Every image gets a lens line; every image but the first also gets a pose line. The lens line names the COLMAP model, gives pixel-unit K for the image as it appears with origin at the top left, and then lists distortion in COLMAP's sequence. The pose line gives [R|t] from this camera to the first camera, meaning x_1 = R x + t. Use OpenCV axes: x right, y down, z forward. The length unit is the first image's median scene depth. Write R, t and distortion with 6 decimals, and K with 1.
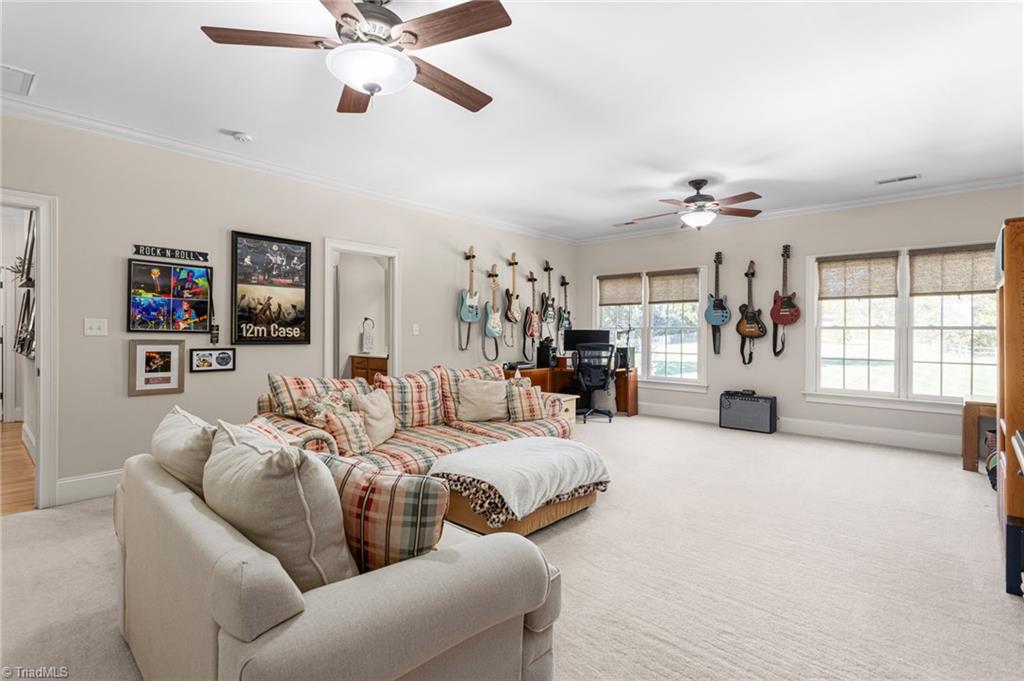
lens RADIAL K [[493.3, 0, 512.0], [0, 493.3, 340.5], [0, 0, 1]] dist [-0.049680, 0.024645]
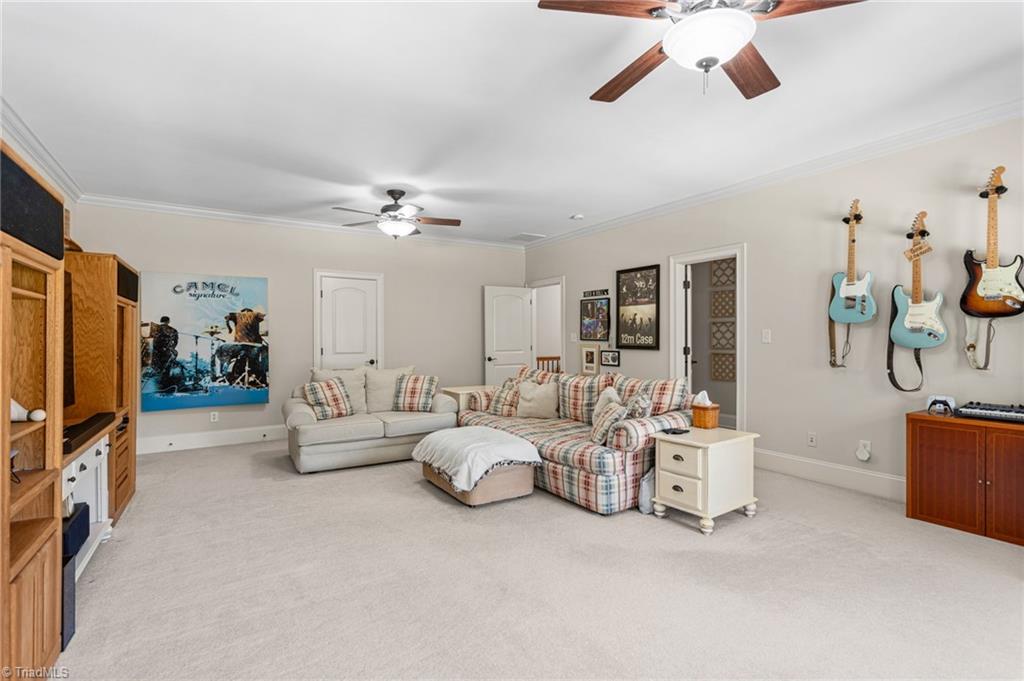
lens RADIAL K [[493.3, 0, 512.0], [0, 493.3, 340.5], [0, 0, 1]] dist [-0.049680, 0.024645]
pose [[-0.307367, 0.000456, -0.951591, 0.917765], [-0.014529, 0.999881, 0.005173, -0.018833], [0.951480, 0.015416, -0.307324, 1.139198]]
